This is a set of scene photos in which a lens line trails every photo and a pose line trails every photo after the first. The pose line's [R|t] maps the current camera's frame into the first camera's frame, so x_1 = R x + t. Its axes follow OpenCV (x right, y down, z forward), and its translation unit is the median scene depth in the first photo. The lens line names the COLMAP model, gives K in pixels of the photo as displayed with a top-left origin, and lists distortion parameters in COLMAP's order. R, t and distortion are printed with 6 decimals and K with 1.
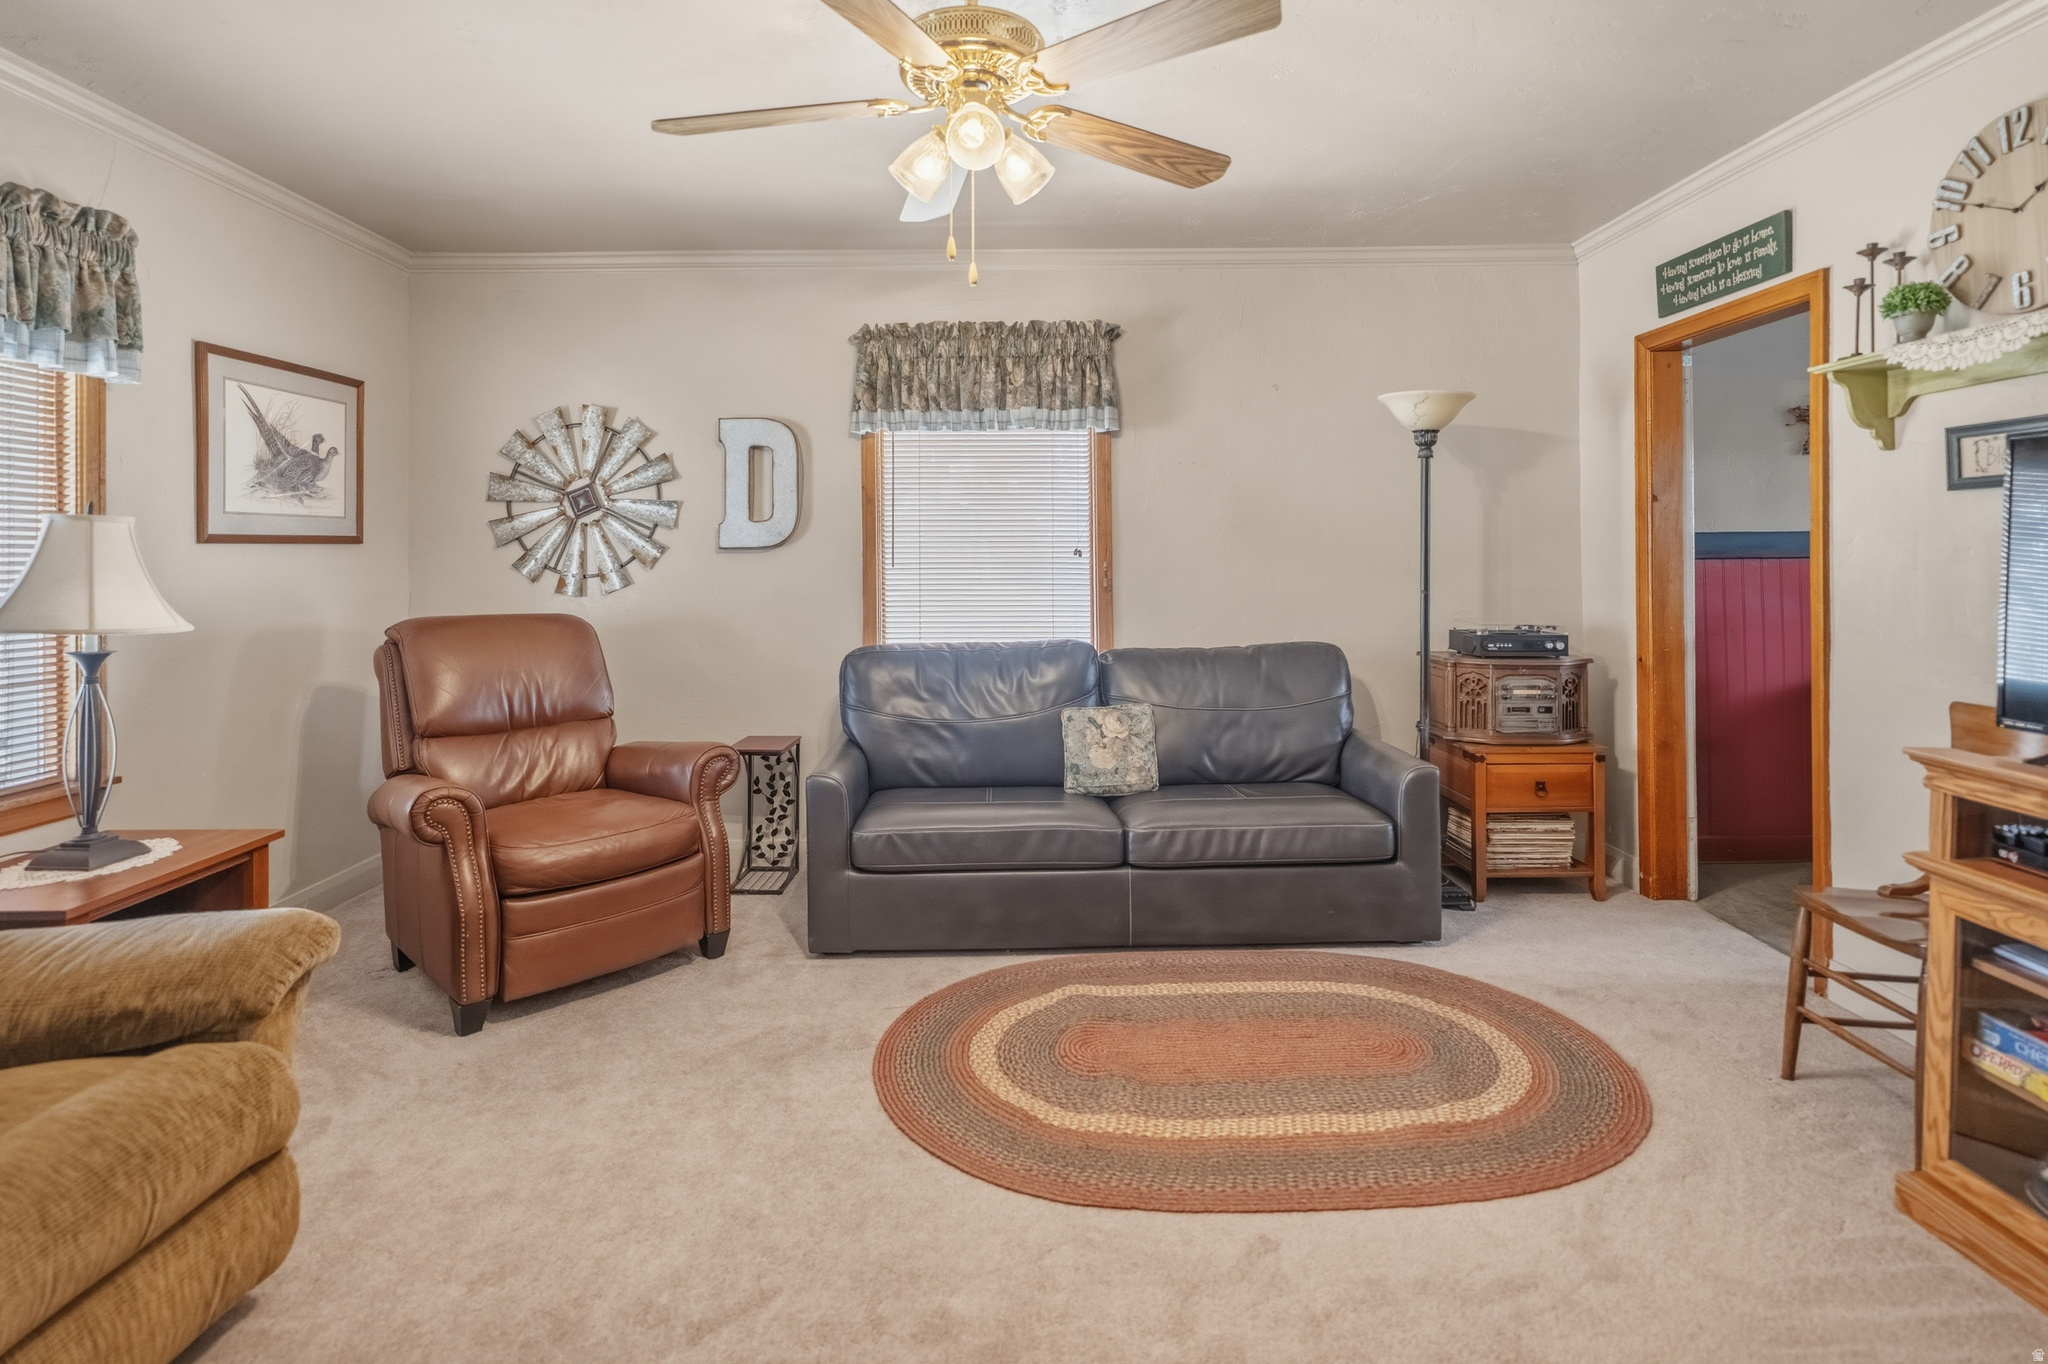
lens RADIAL K [[1038.0, 0, 1024.6], [0, 1038.0, 558.0], [0, 0, 1]] dist [0.000451, 0.000752]
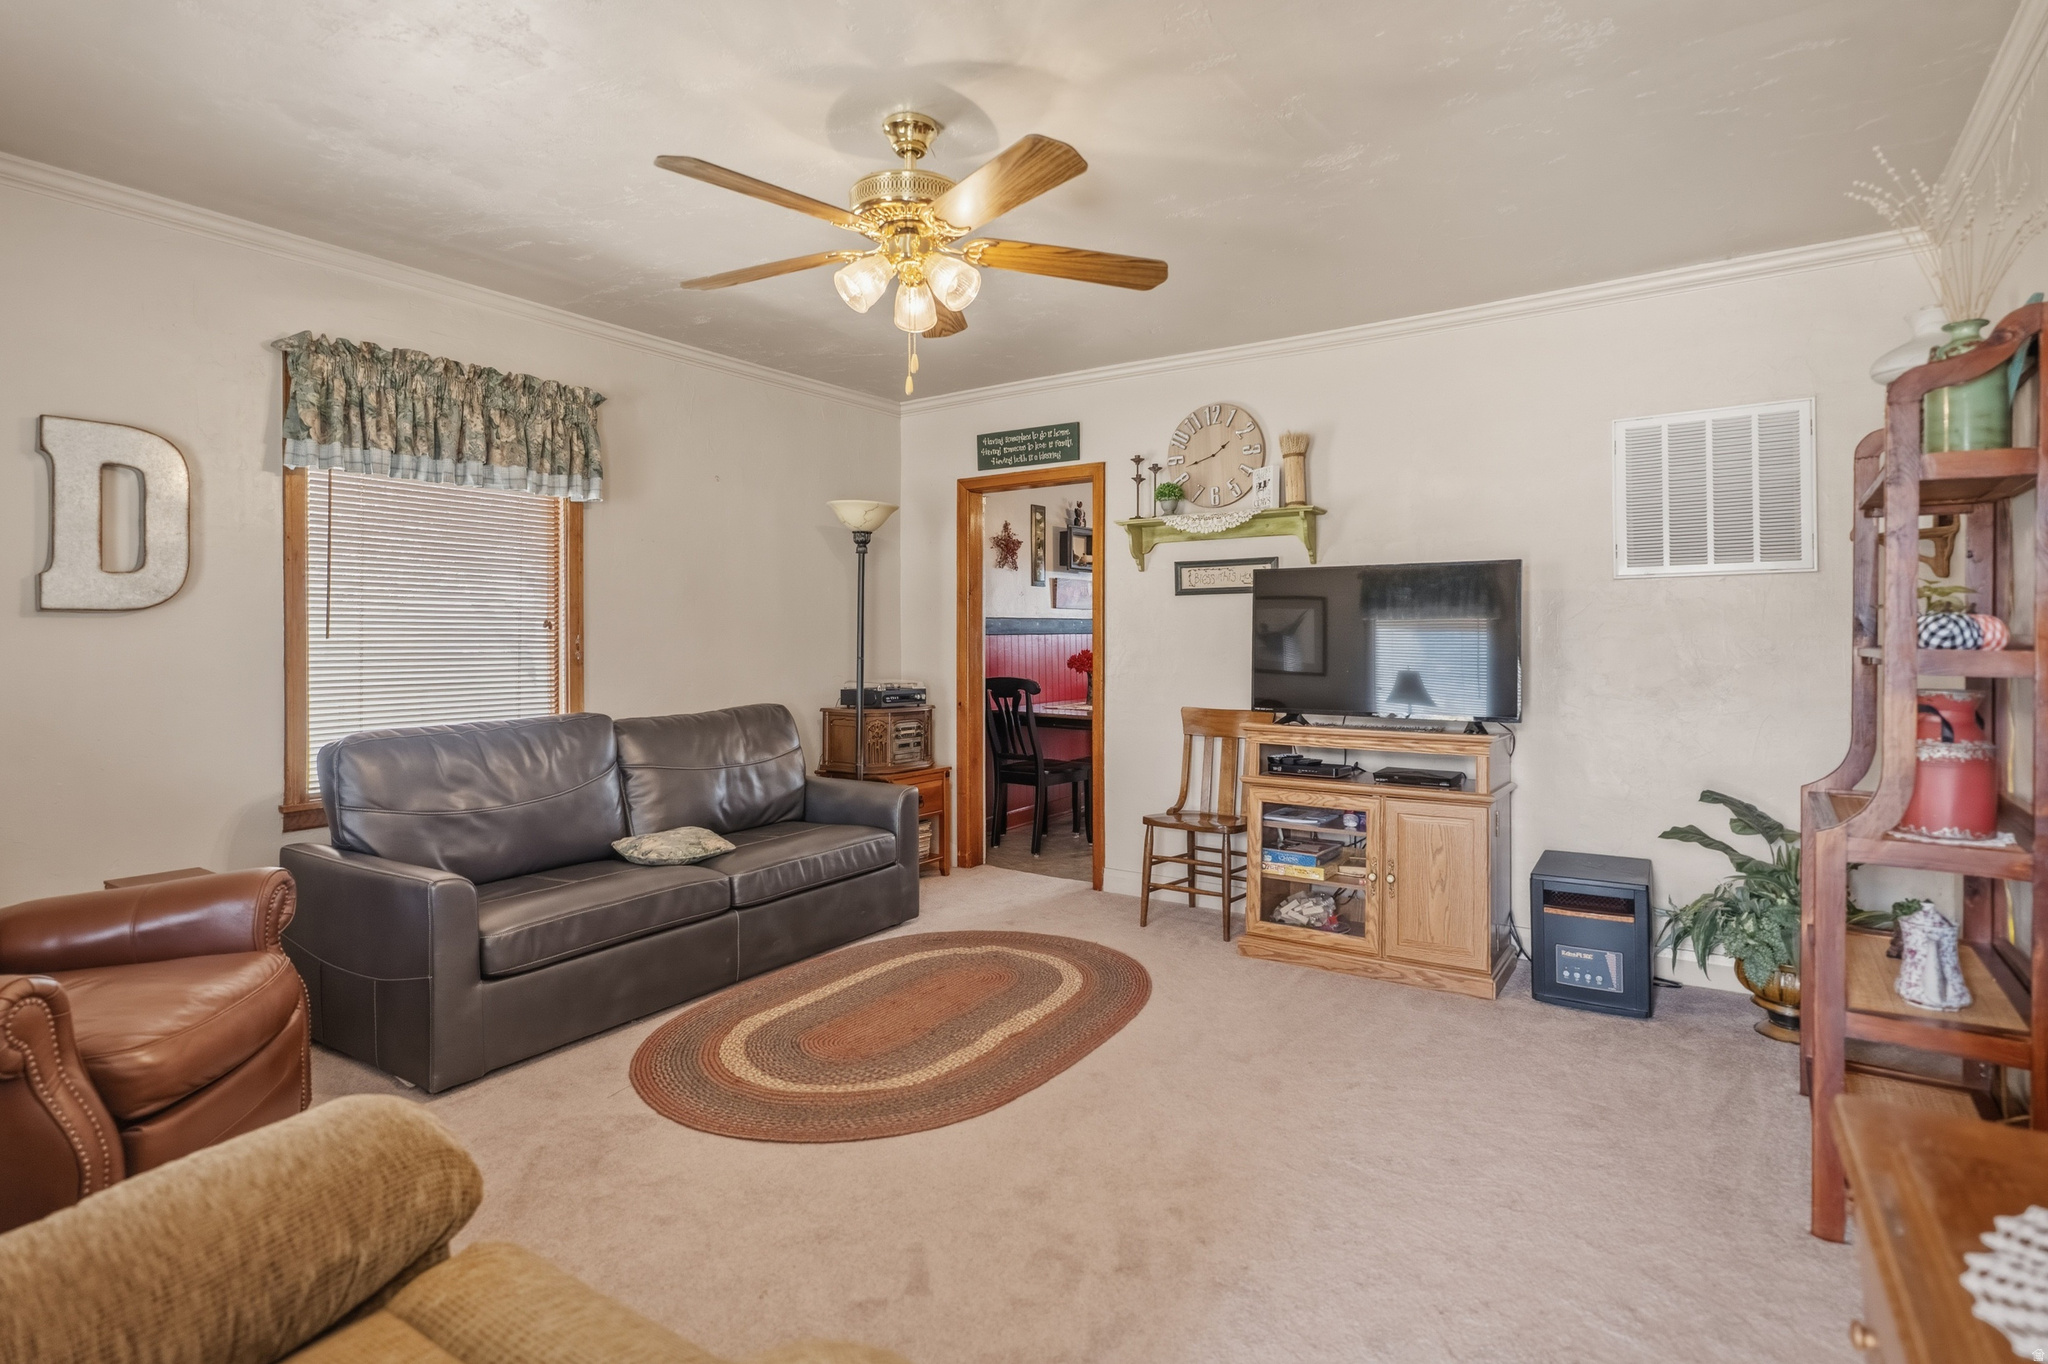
lens RADIAL K [[1029.8, 0, 1024.6], [0, 1029.8, 636.0], [0, 0, 1]] dist [0.000851, 0.000377]
pose [[0.568645, 0.006239, 0.822559, -0.565844], [0.000659, 0.999967, -0.008041, 0.016152], [-0.822583, 0.005115, 0.568623, 0.119008]]
